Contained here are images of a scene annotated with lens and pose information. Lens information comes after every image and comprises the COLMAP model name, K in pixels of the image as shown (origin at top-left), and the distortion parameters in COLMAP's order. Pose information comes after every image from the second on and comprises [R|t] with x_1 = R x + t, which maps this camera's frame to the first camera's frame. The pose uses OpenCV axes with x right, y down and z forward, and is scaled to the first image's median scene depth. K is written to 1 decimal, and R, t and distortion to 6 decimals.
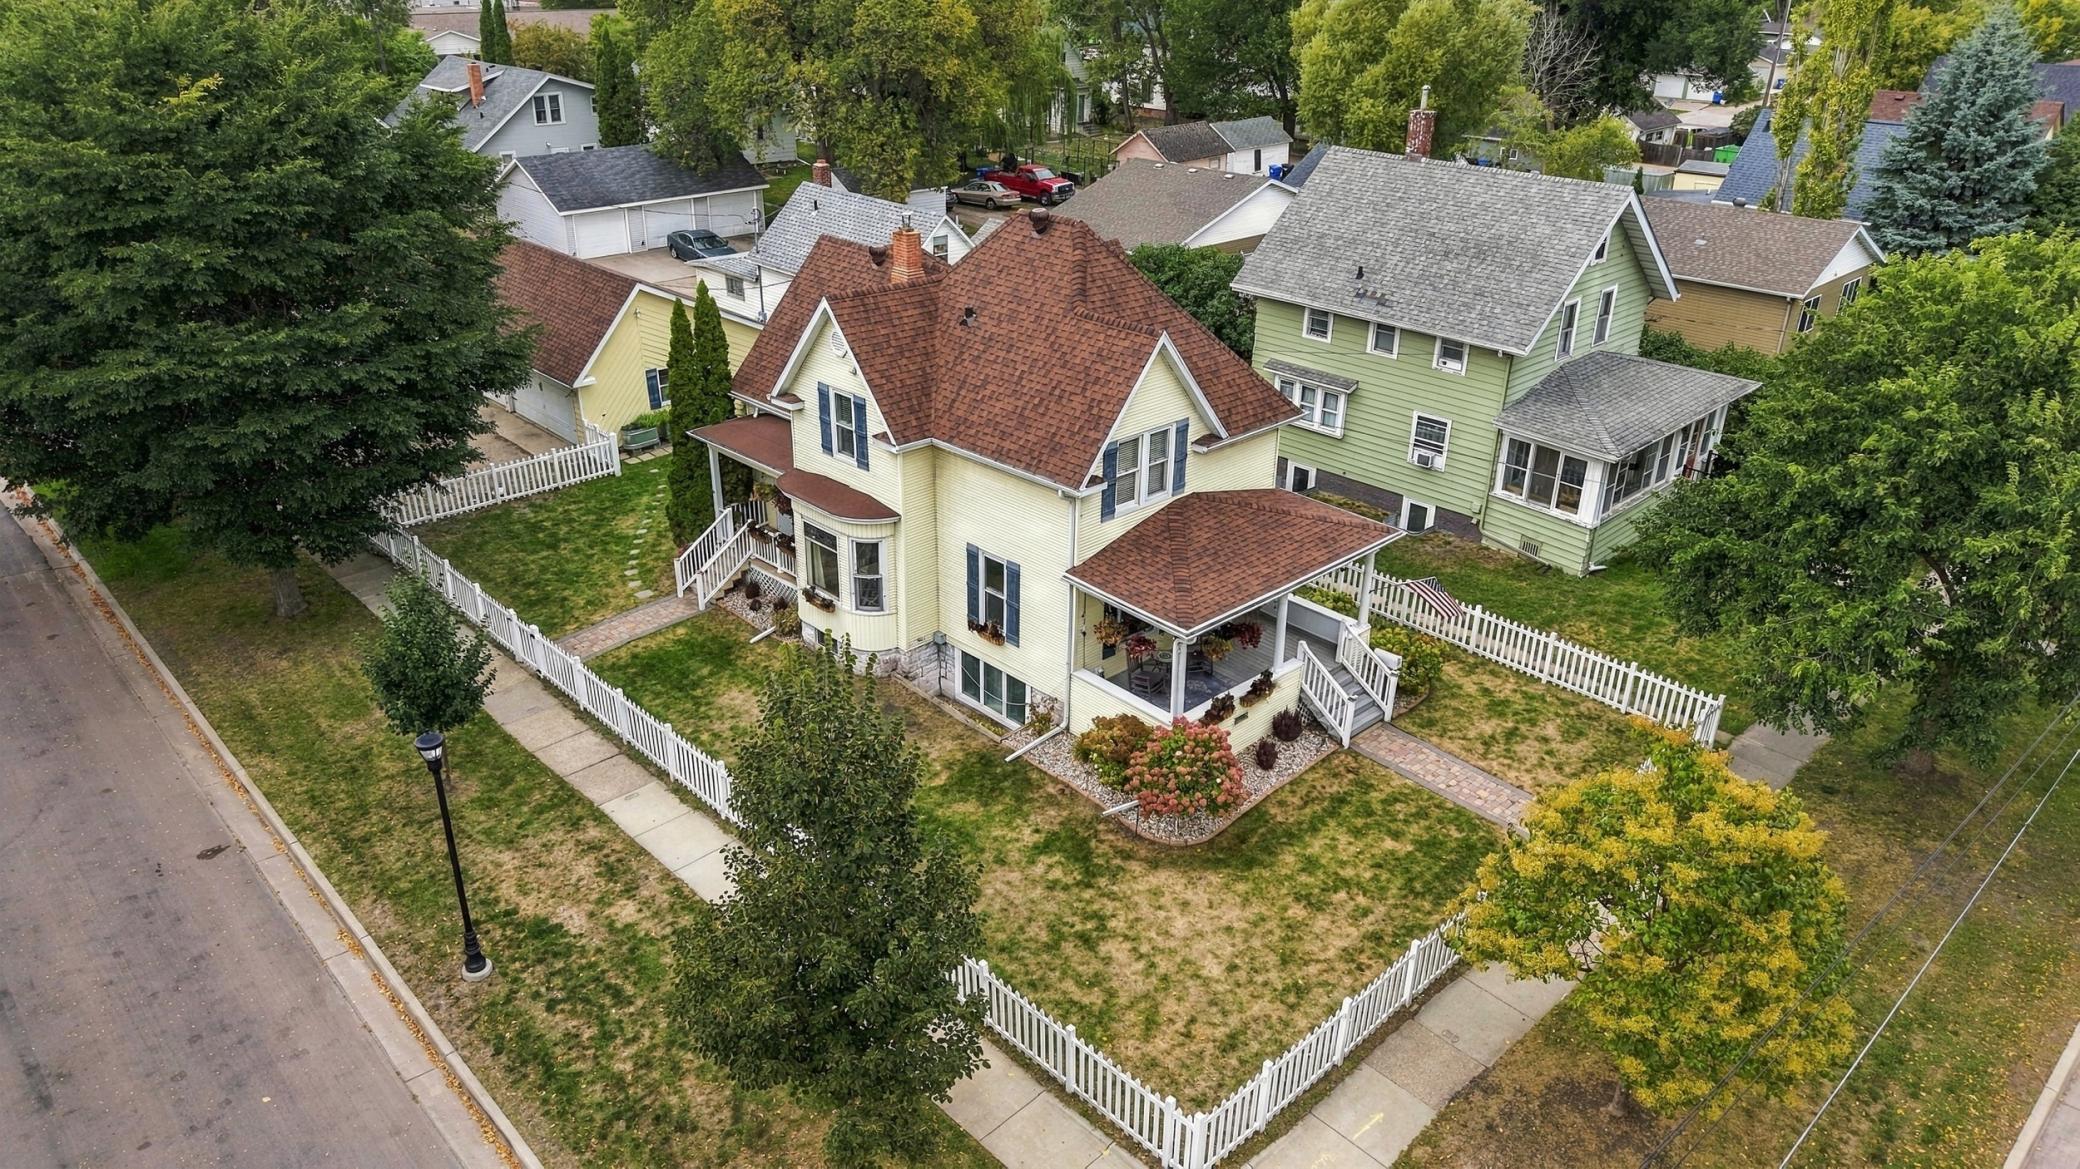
lens RADIAL K [[1375.3, 0, 1040.0], [0, 1375.3, 584.5], [0, 0, 1]] dist [0.048578, -0.002905]
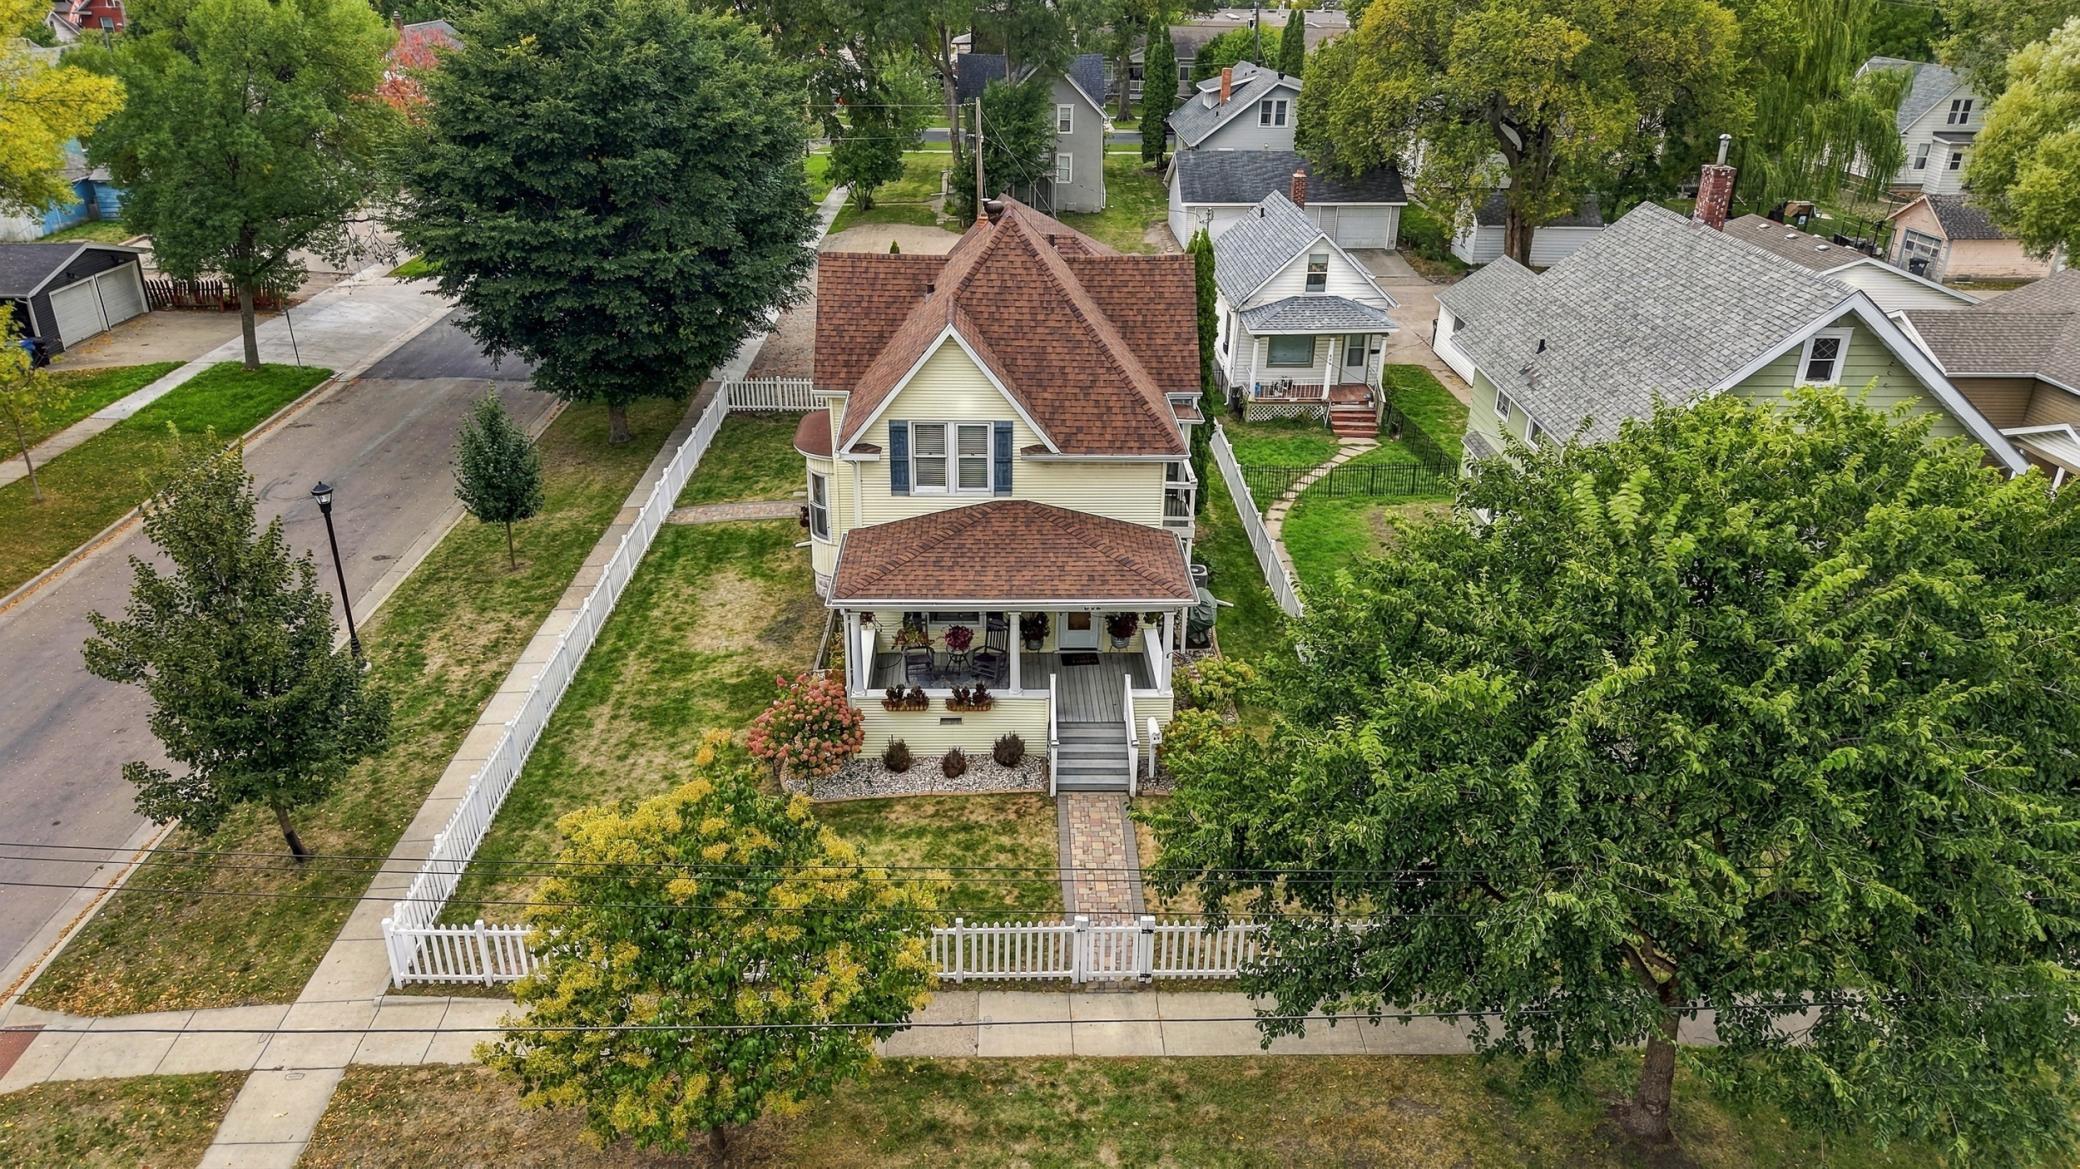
lens RADIAL K [[1375.3, 0, 1040.0], [0, 1375.3, 584.5], [0, 0, 1]] dist [0.048578, -0.002905]
pose [[0.750343, 0.283144, -0.597340, 0.729981], [-0.290946, 0.952849, 0.086189, -0.097674], [0.593579, 0.109122, 0.797343, 0.224863]]
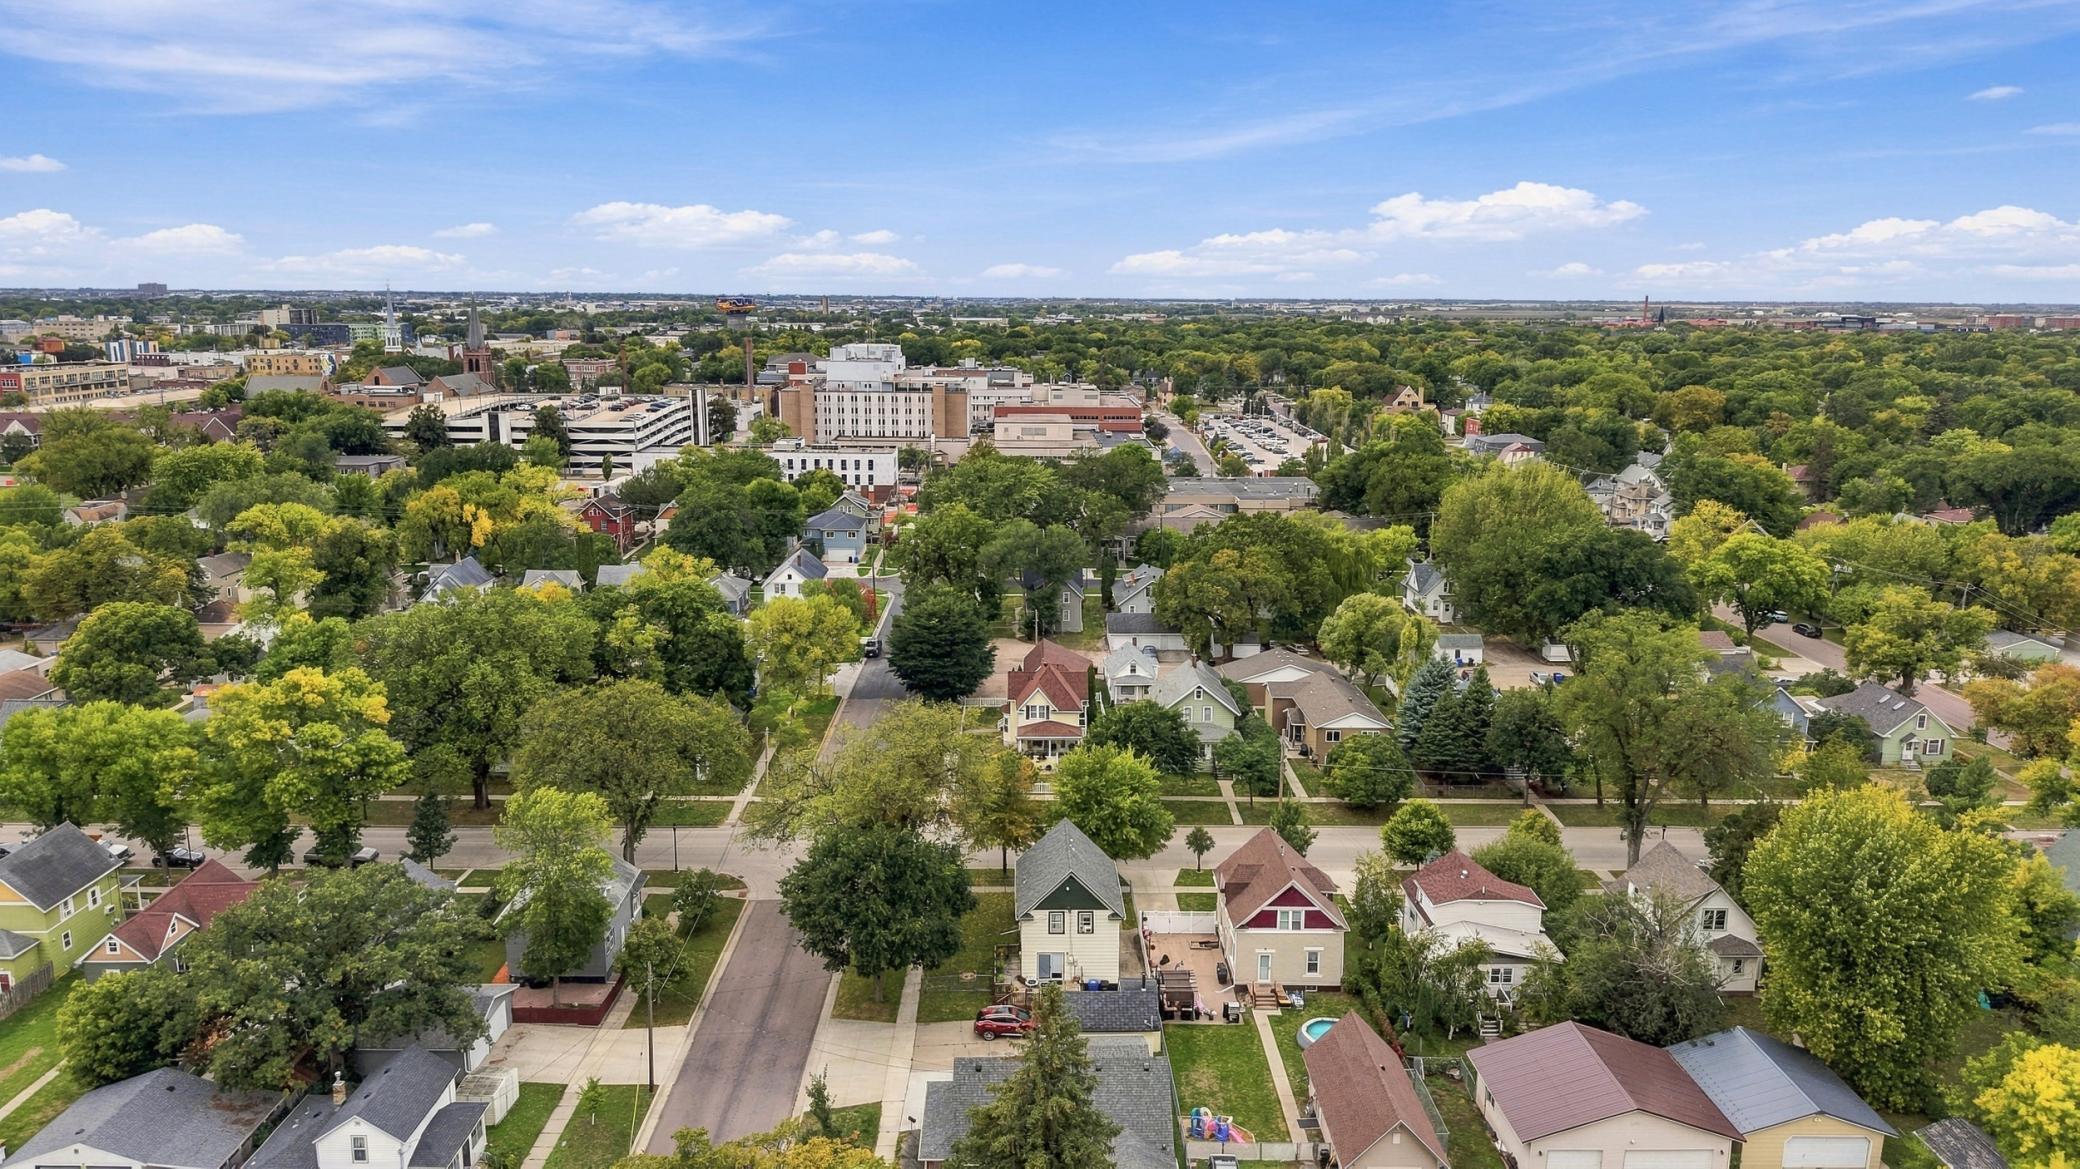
lens RADIAL K [[1375.3, 0, 1040.0], [0, 1375.3, 584.5], [0, 0, 1]] dist [0.048578, -0.002905]
pose [[0.740226, 0.134891, -0.658688, 3.359508], [-0.290443, 0.947700, -0.132318, 0.141272], [0.606390, 0.289257, 0.740690, -2.933398]]
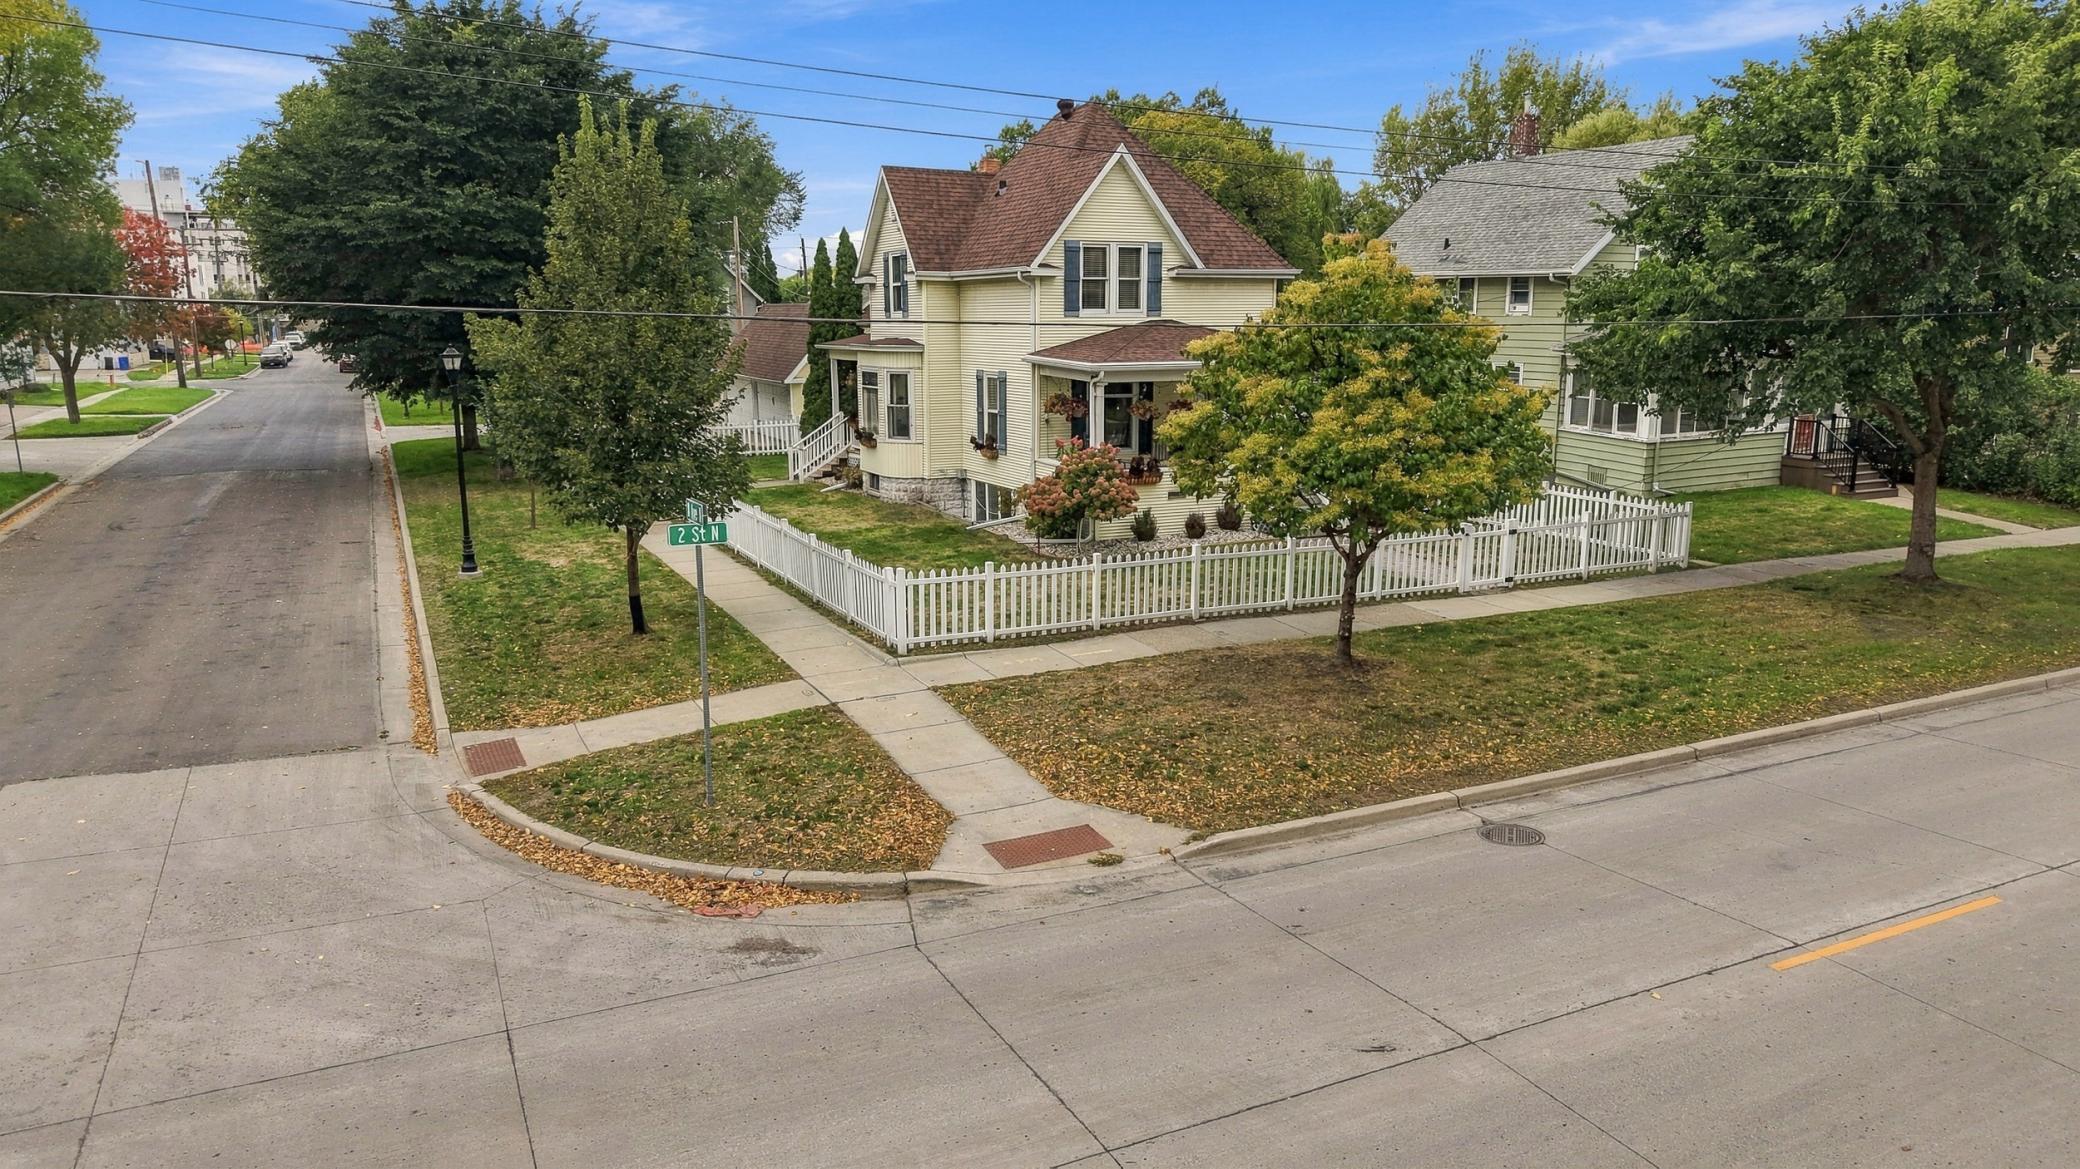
lens RADIAL K [[1375.3, 0, 1040.0], [0, 1375.3, 584.5], [0, 0, 1]] dist [0.048578, -0.002905]
pose [[0.954943, 0.043865, -0.293531, 0.344649], [-0.113917, 0.967436, -0.226032, 0.400492], [0.274058, 0.249285, 0.928843, 0.000507]]
